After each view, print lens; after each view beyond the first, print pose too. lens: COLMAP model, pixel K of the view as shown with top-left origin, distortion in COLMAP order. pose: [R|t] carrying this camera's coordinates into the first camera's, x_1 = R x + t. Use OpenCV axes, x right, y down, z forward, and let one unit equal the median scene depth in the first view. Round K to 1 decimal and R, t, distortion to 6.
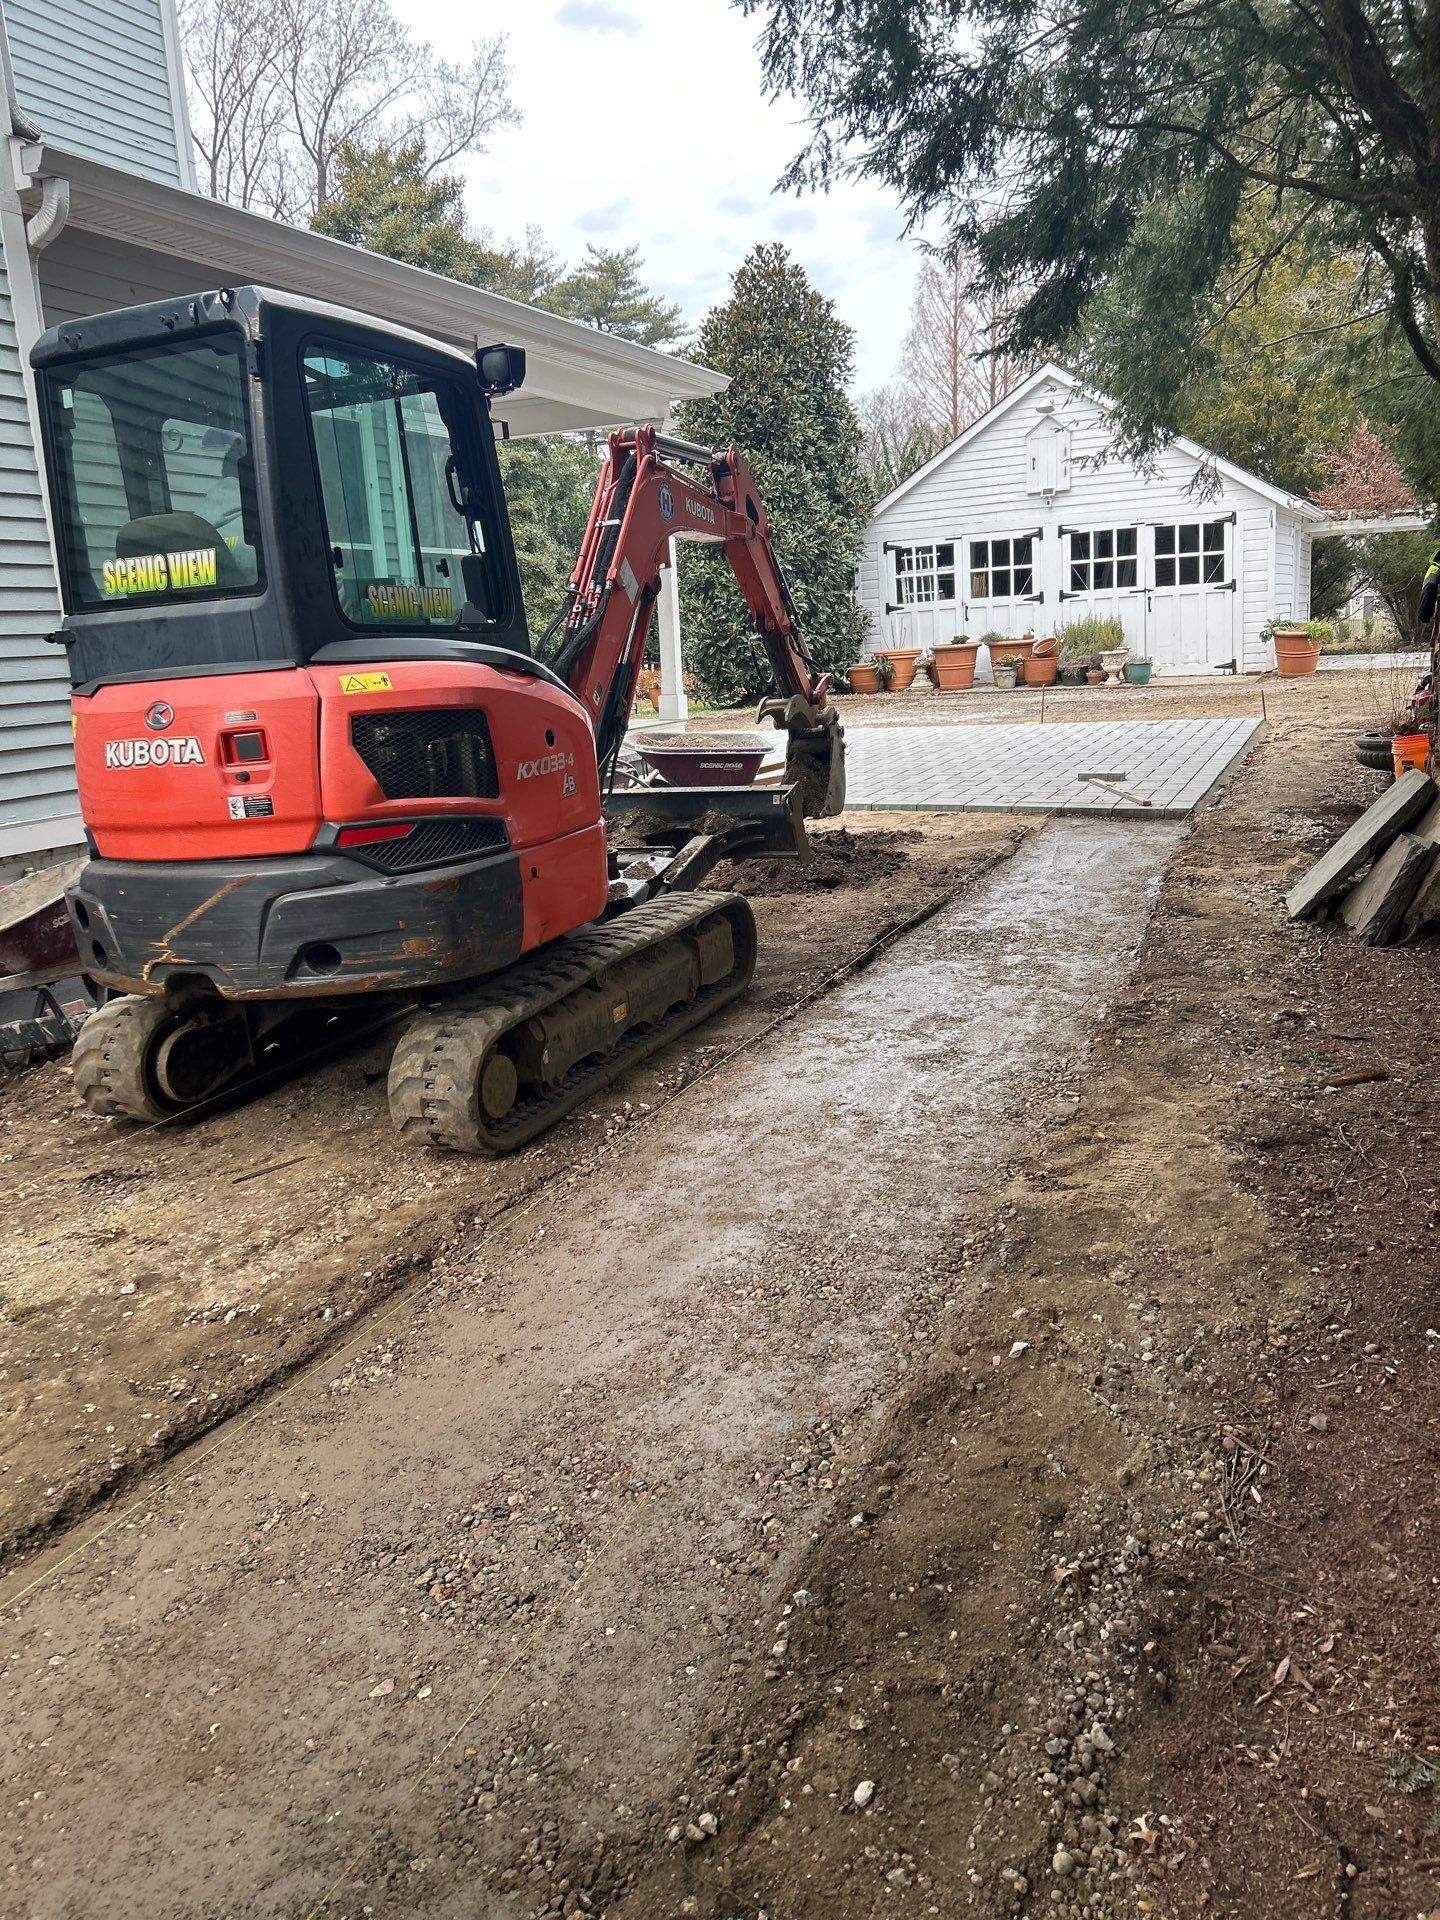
lens RADIAL K [[1443.5, 0, 714.3], [0, 1443.5, 969.8], [0, 0, 1]] dist [0.024583, -0.032596]
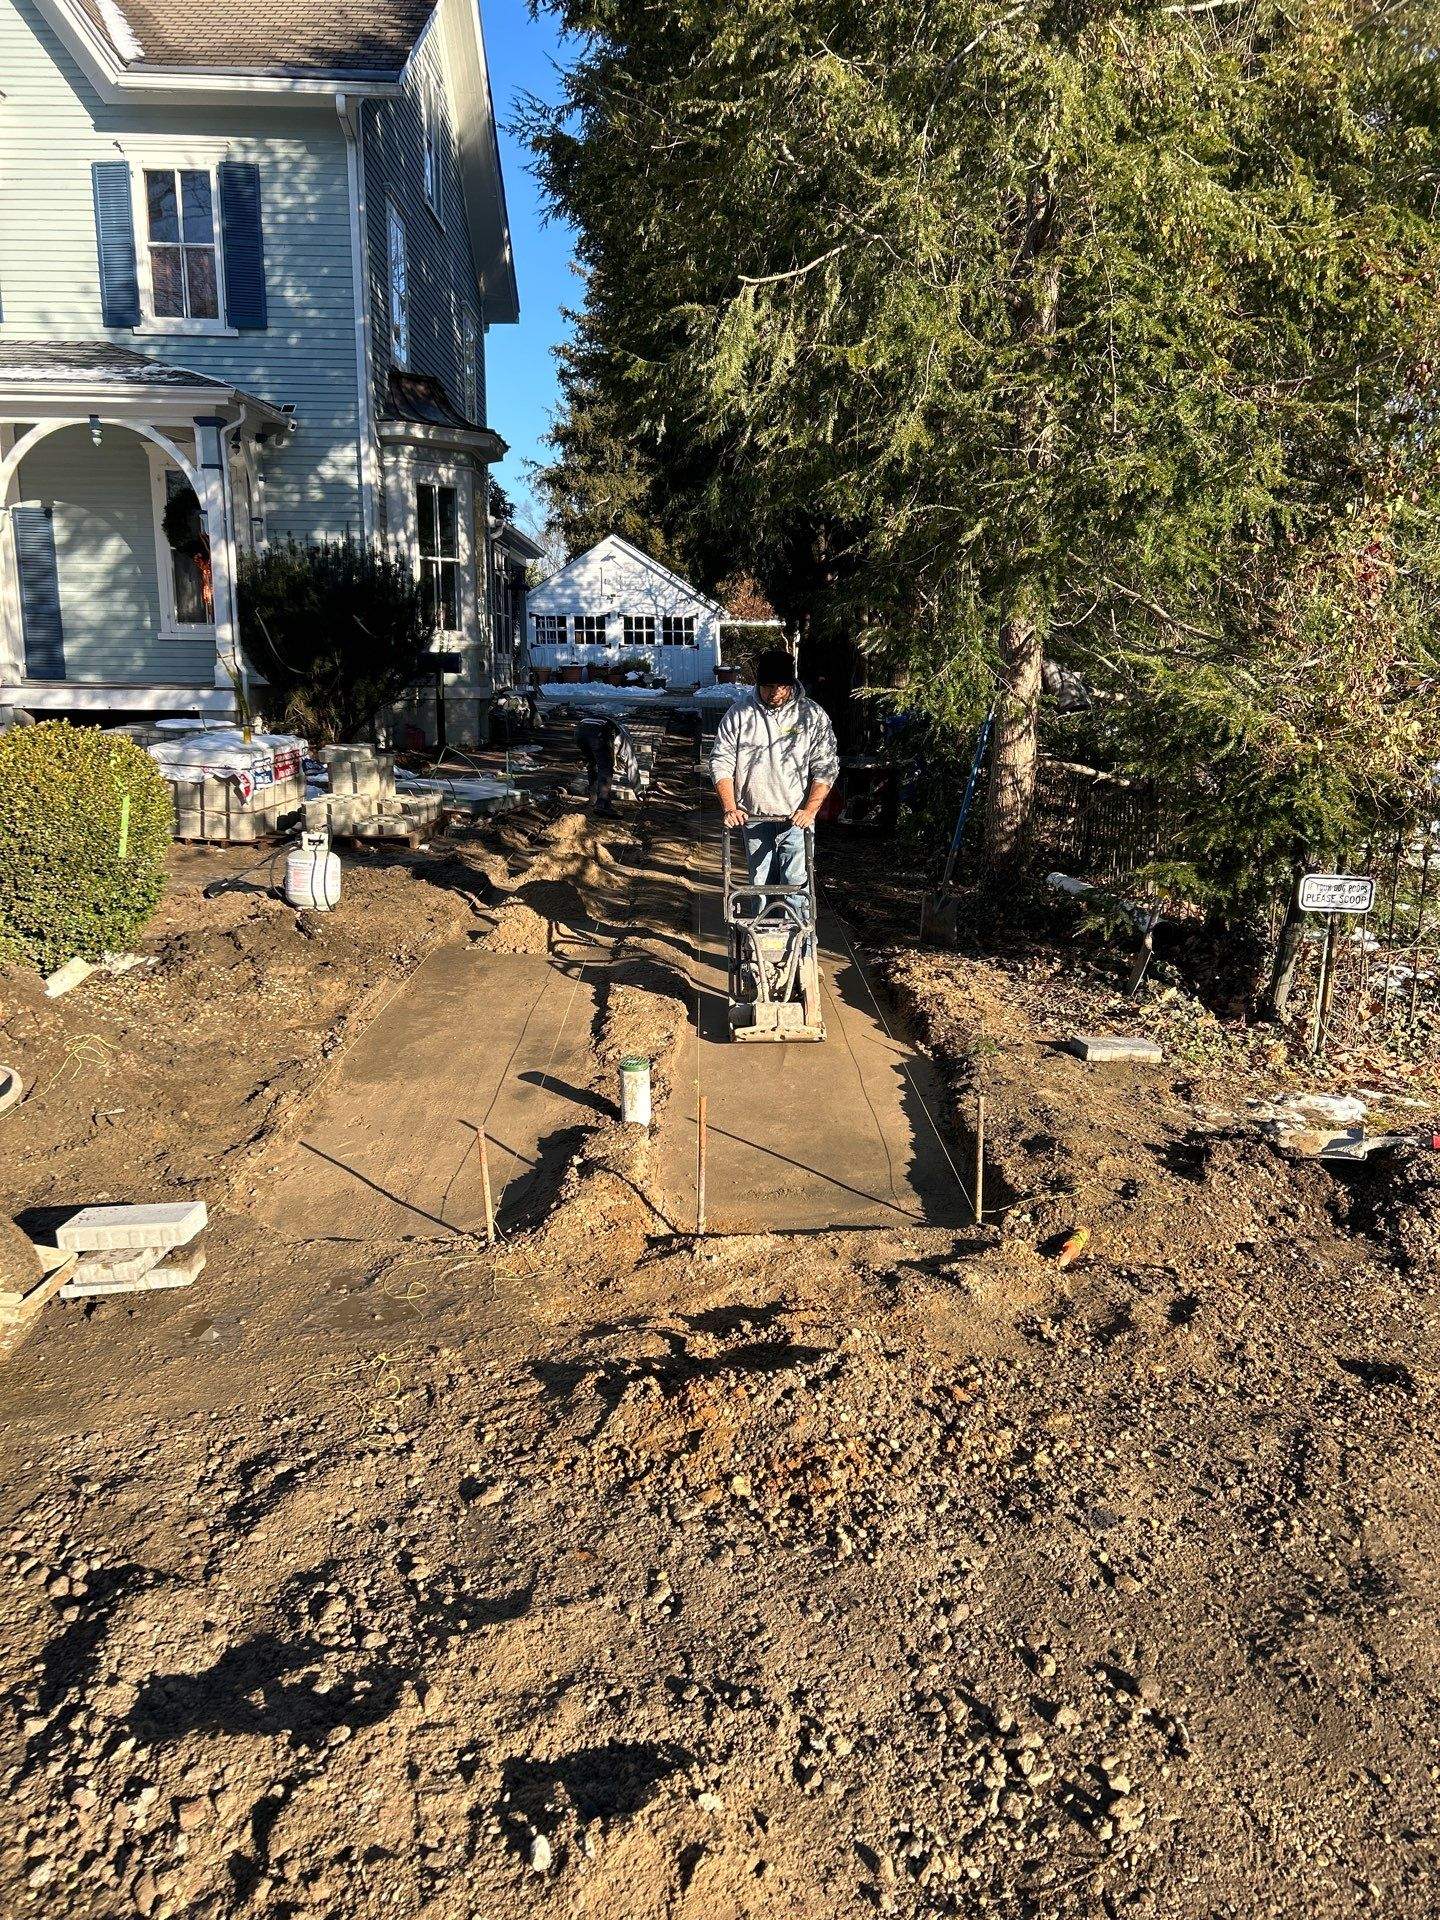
lens RADIAL K [[1443.5, 0, 714.1], [0, 1443.5, 970.9], [0, 0, 1]] dist [0.024583, -0.032596]
pose [[0.903818, -0.025665, 0.427148, -0.534893], [0.039022, 0.998984, -0.022545, 0.259405], [-0.426135, 0.037045, 0.903901, -0.915058]]
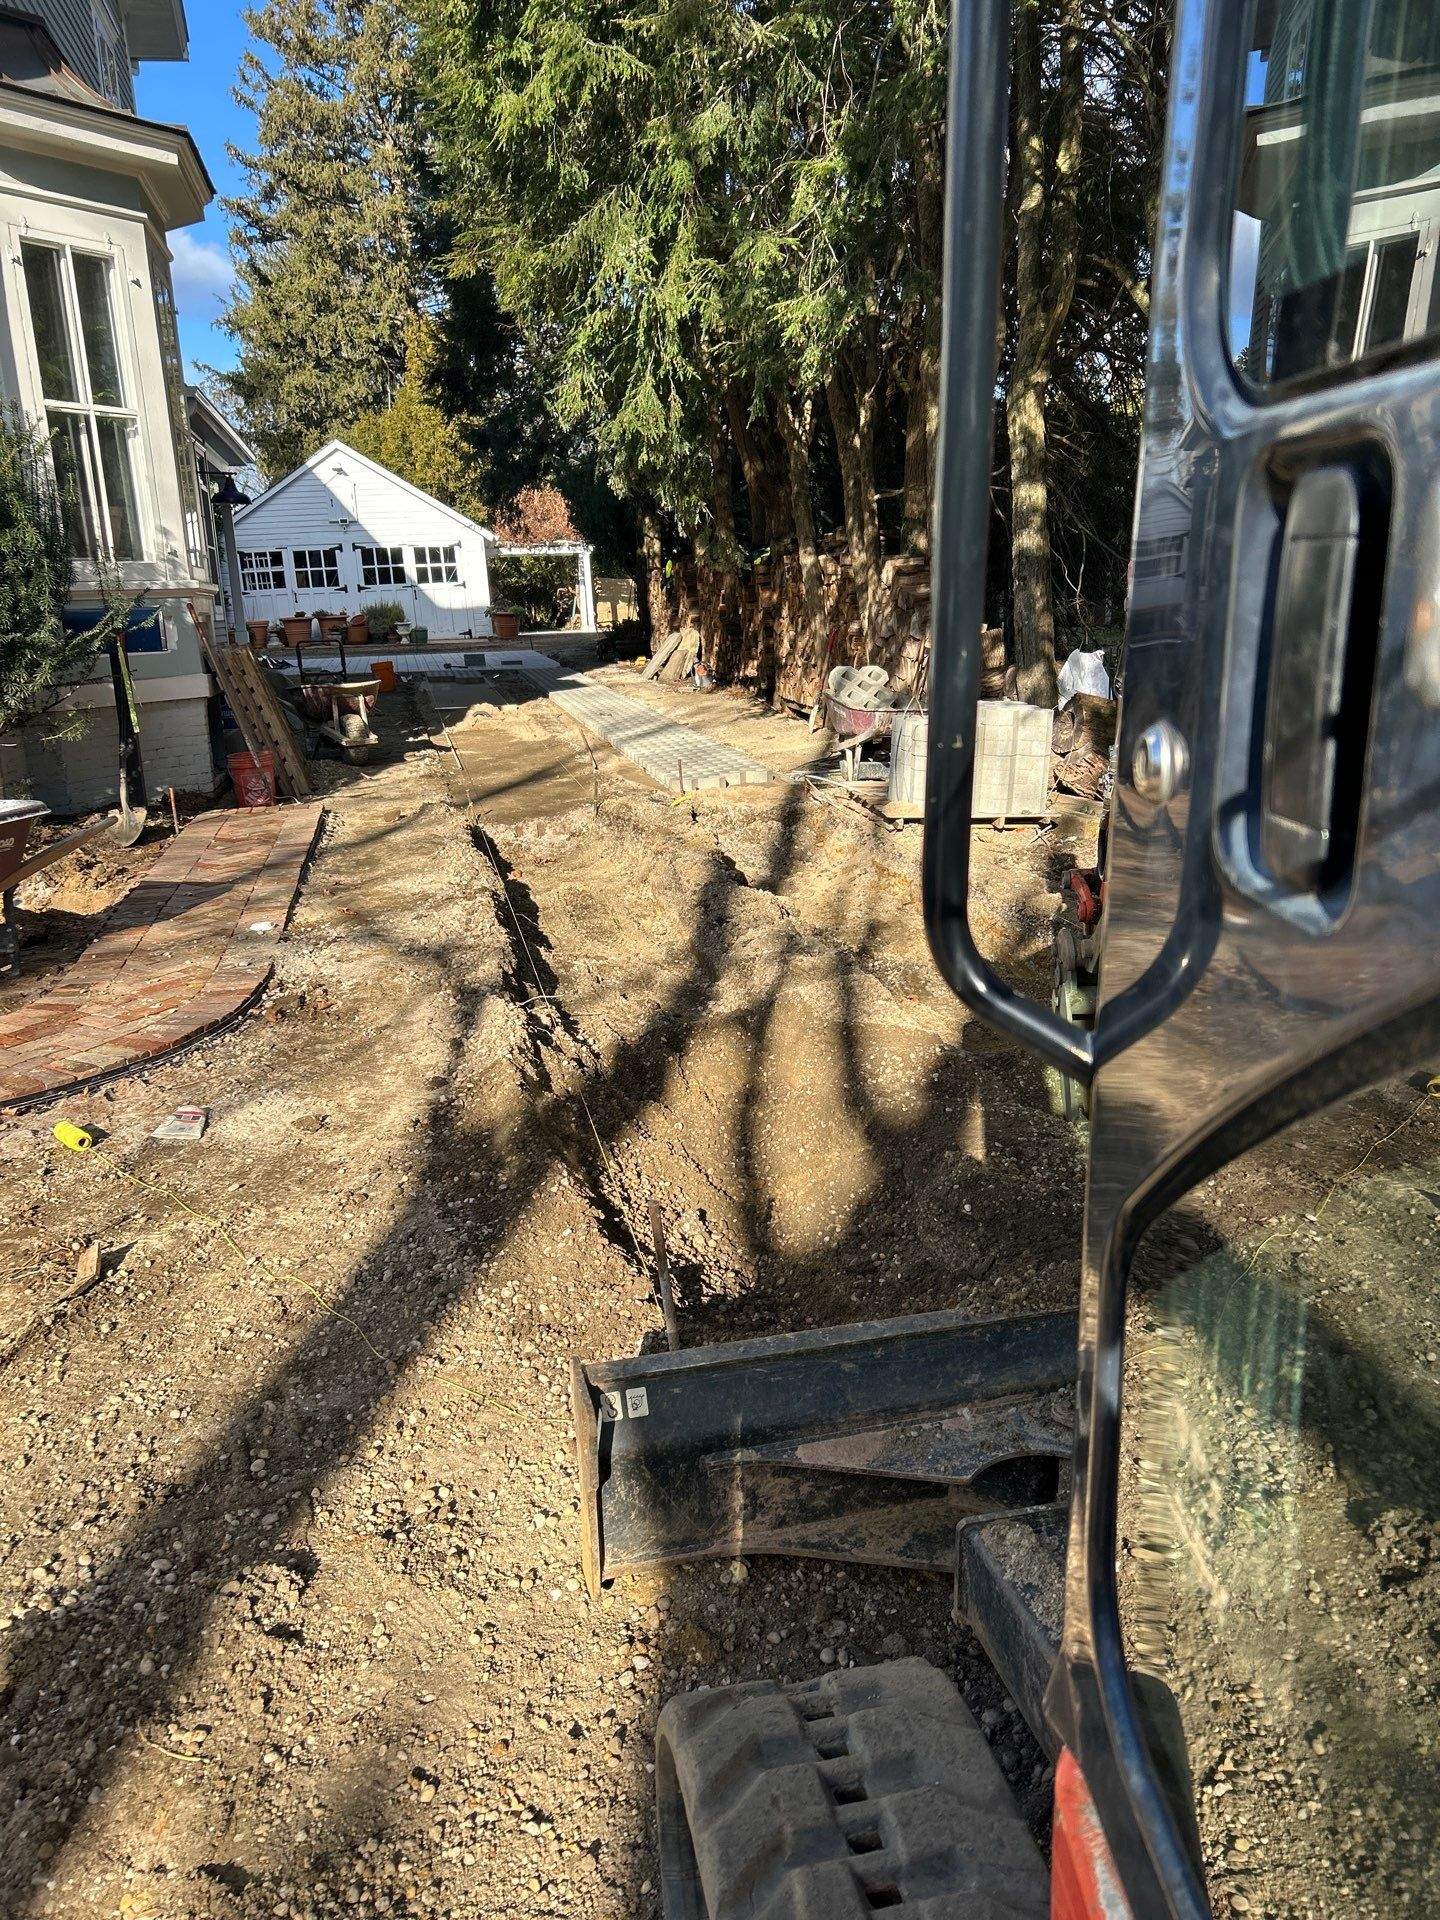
lens RADIAL K [[1443.5, 0, 732.4], [0, 1443.5, 972.4], [0, 0, 1]] dist [0.024583, -0.032596]
pose [[0.797461, -0.127832, 0.589673, -0.417291], [0.131575, 0.990622, 0.036813, 0.151233], [-0.588849, 0.048230, 0.806803, -0.488916]]
